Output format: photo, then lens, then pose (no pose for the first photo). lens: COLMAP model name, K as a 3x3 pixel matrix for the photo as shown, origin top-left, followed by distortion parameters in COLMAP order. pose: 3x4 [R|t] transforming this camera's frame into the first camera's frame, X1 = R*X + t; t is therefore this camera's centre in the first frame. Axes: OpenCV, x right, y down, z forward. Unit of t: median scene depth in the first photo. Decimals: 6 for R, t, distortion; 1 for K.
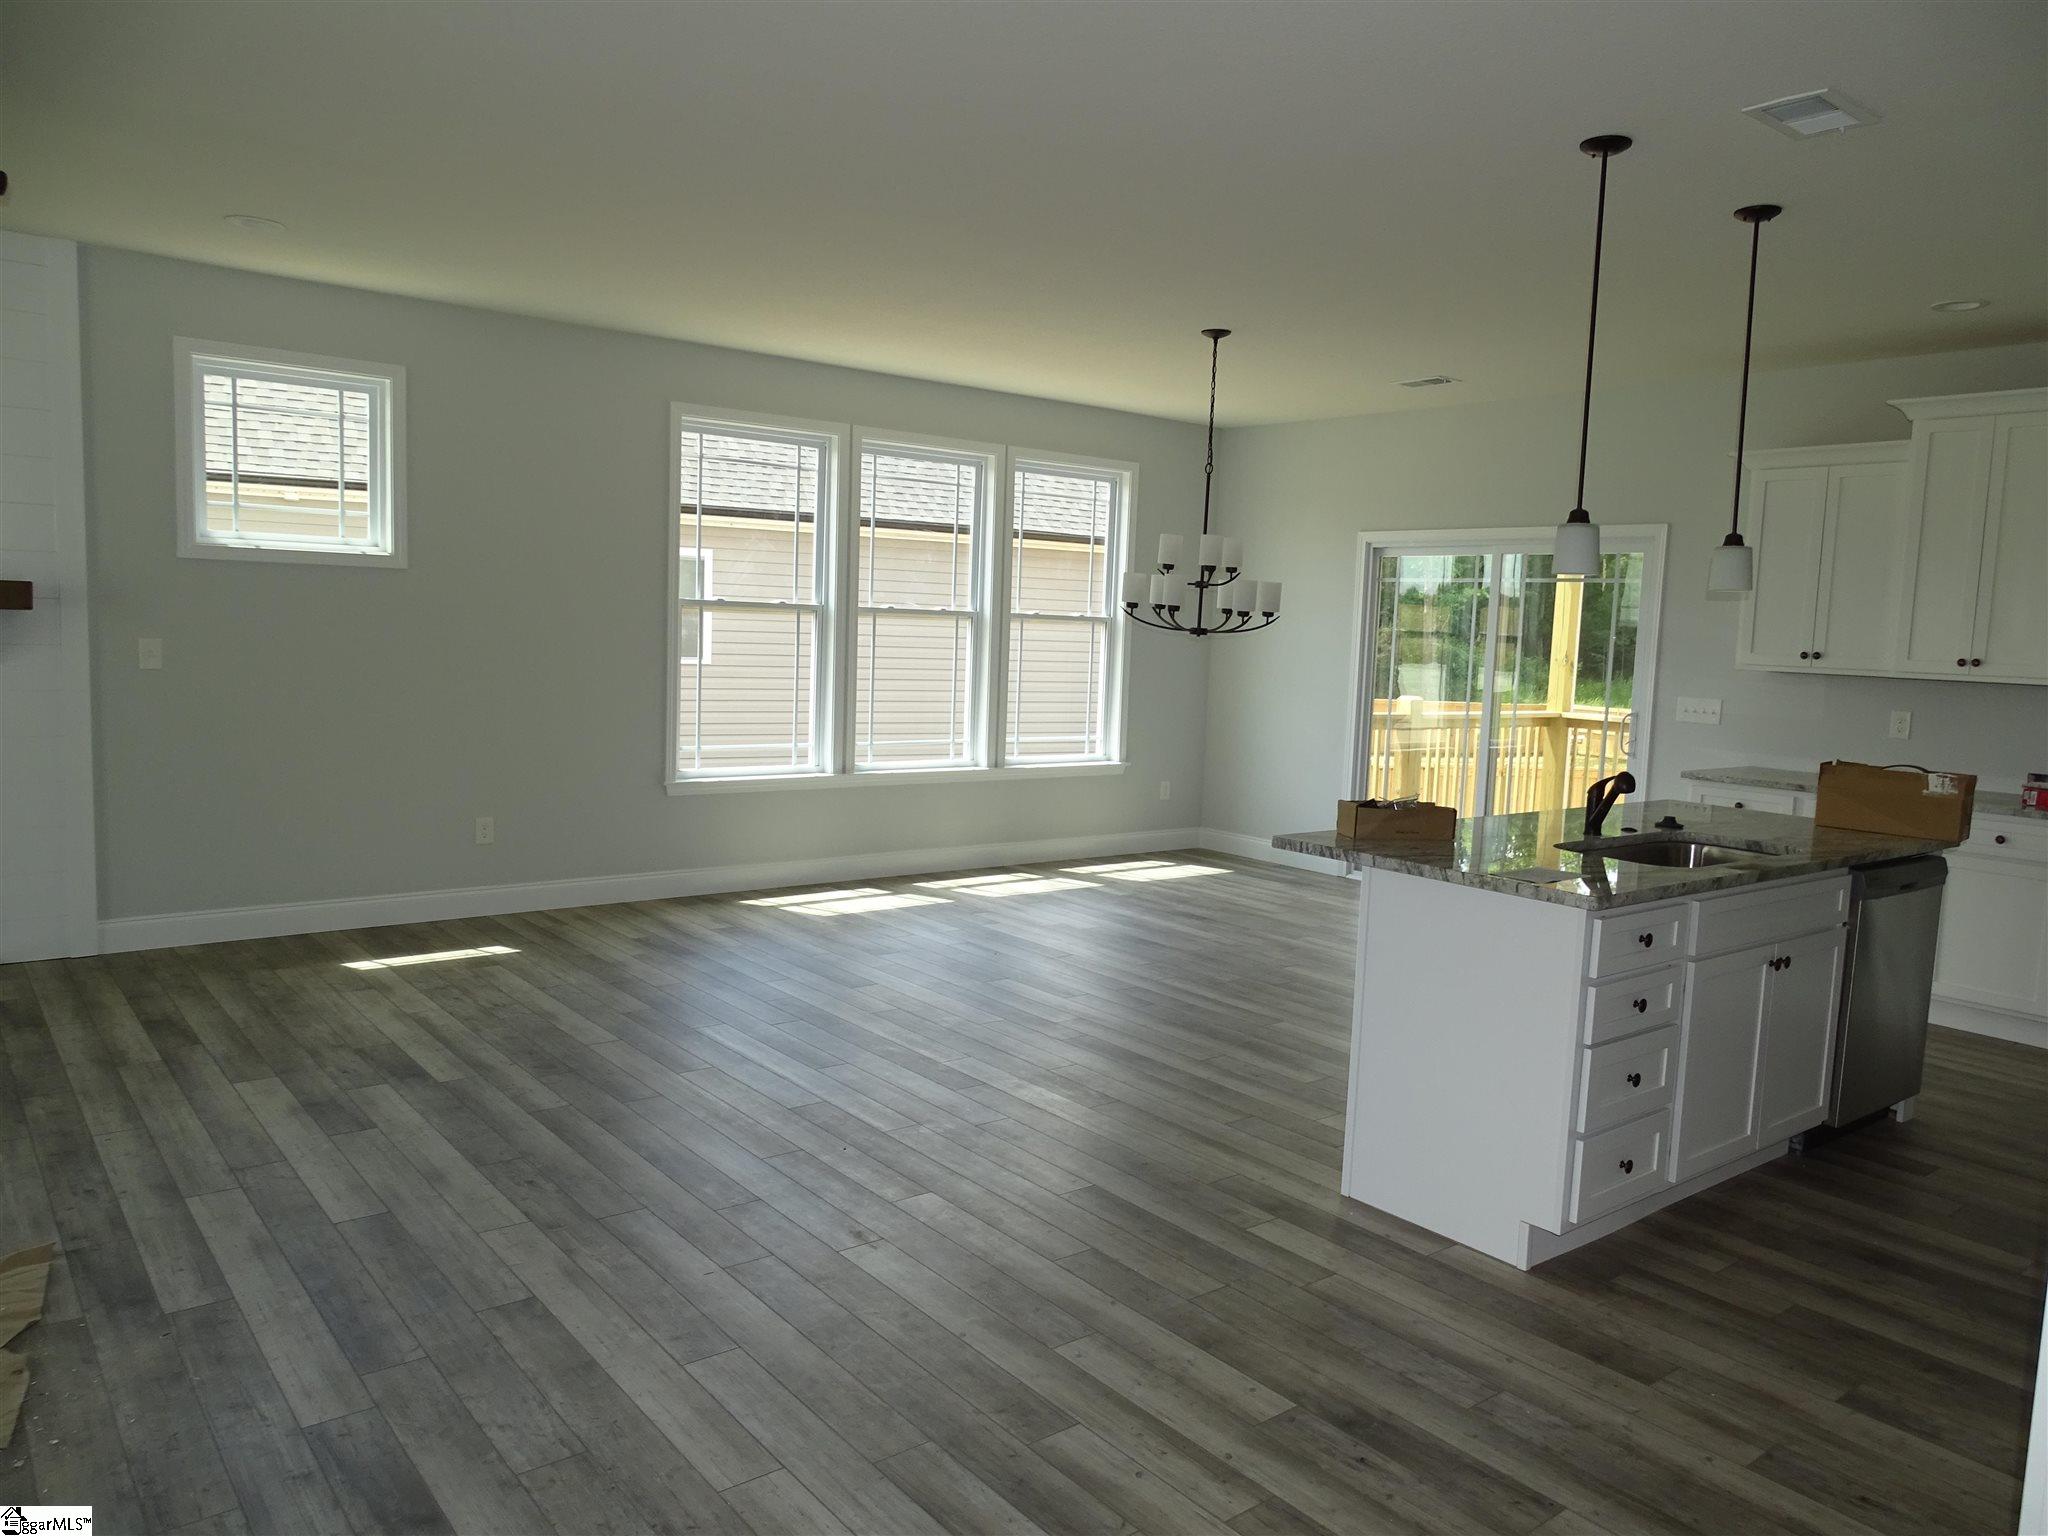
lens RADIAL K [[1443.9, 0, 1024.0], [0, 1443.9, 768.0], [0, 0, 1]] dist [-0.011119, 0.008483]
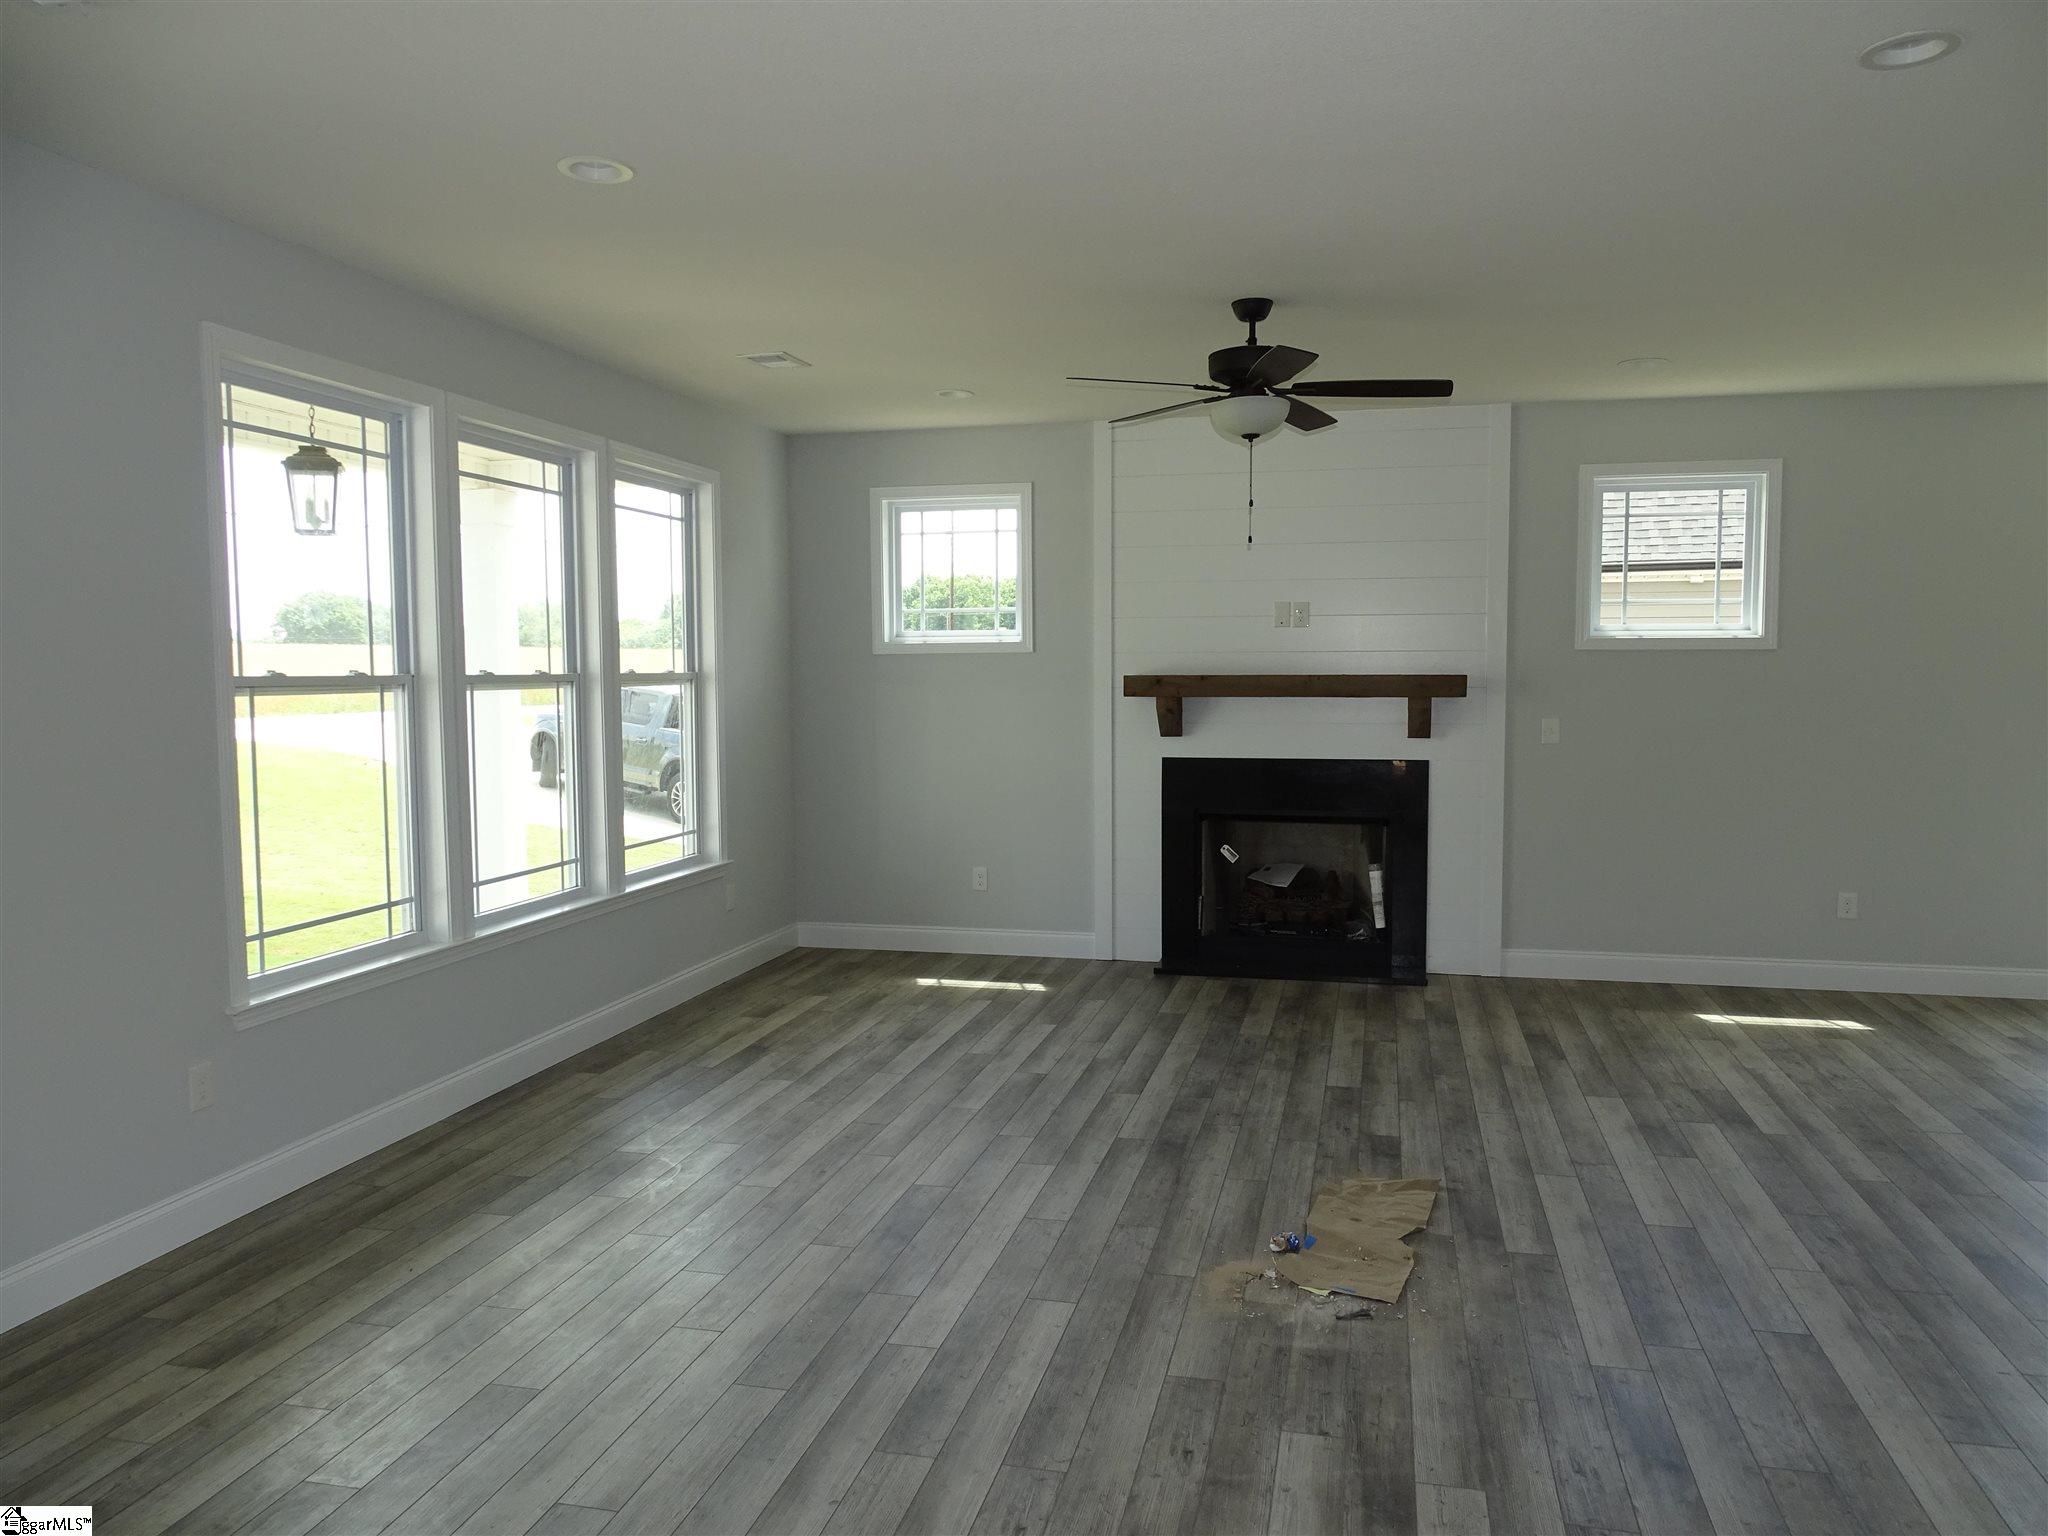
lens RADIAL K [[1443.9, 0, 1024.0], [0, 1443.9, 768.0], [0, 0, 1]] dist [-0.011119, 0.008483]
pose [[0.608603, 0.018524, -0.793259, 0.107065], [-0.056259, 0.998219, -0.019853, 0.000182], [0.791478, 0.056710, 0.608561, -0.102424]]
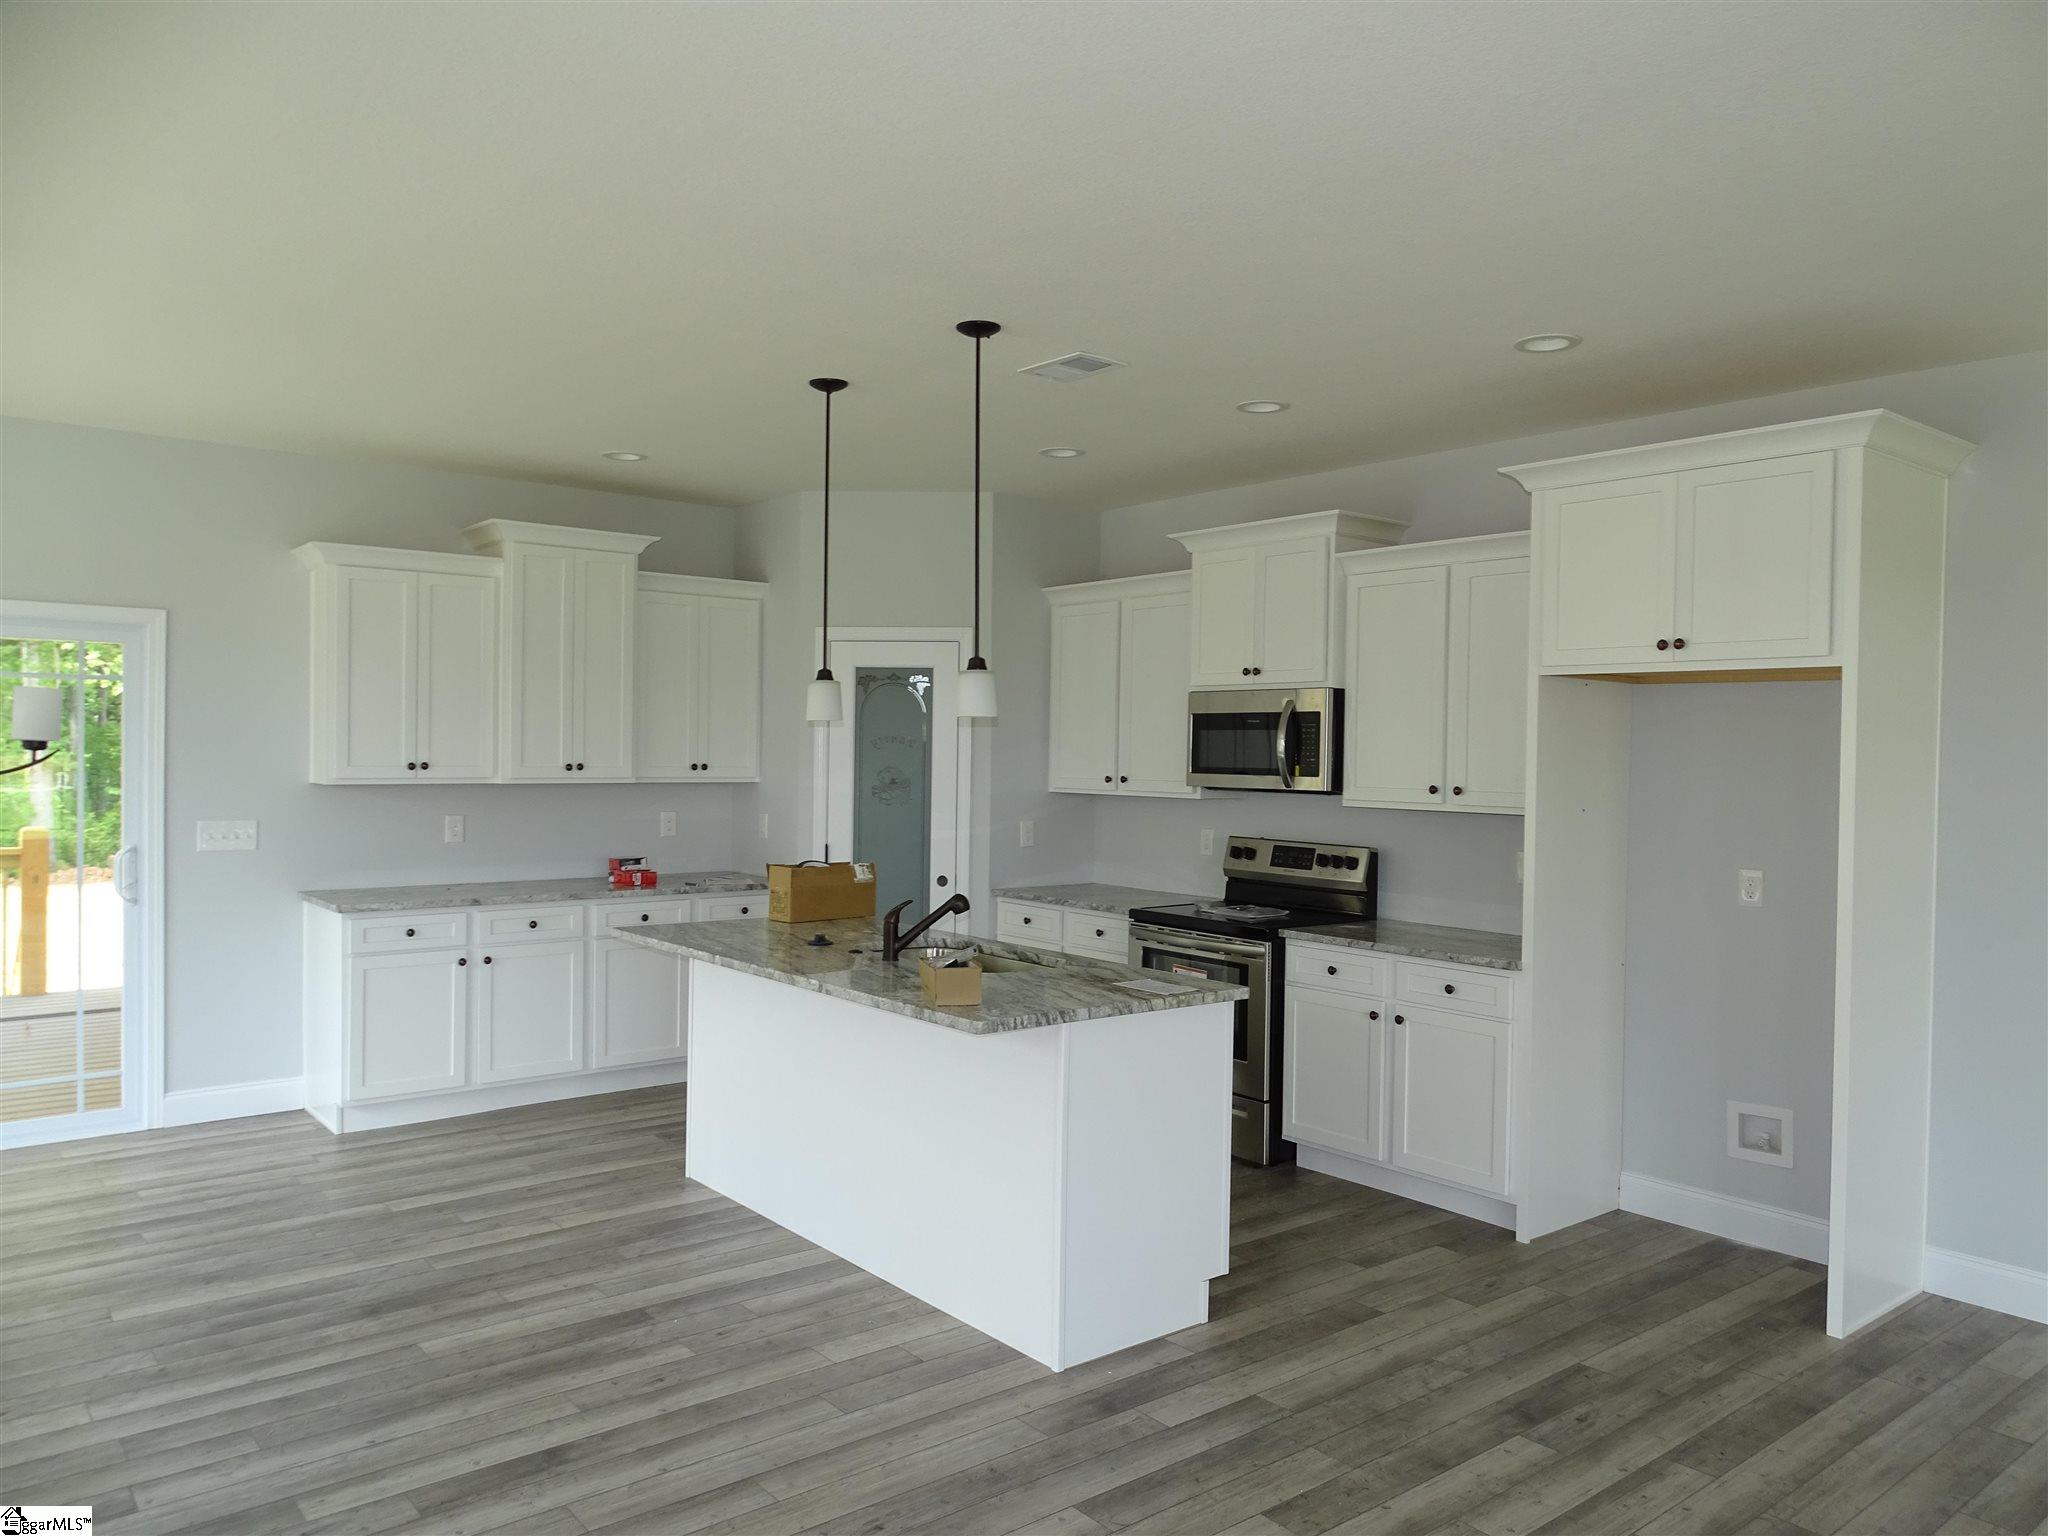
lens RADIAL K [[1471.9, 0, 1024.0], [0, 1471.9, 768.0], [0, 0, 1]] dist [0.010843, 0.008318]
pose [[-0.016676, -0.050076, 0.998606, -0.507614], [0.087101, 0.994876, 0.051344, -0.105910], [-0.996060, 0.087835, -0.012229, 0.696032]]
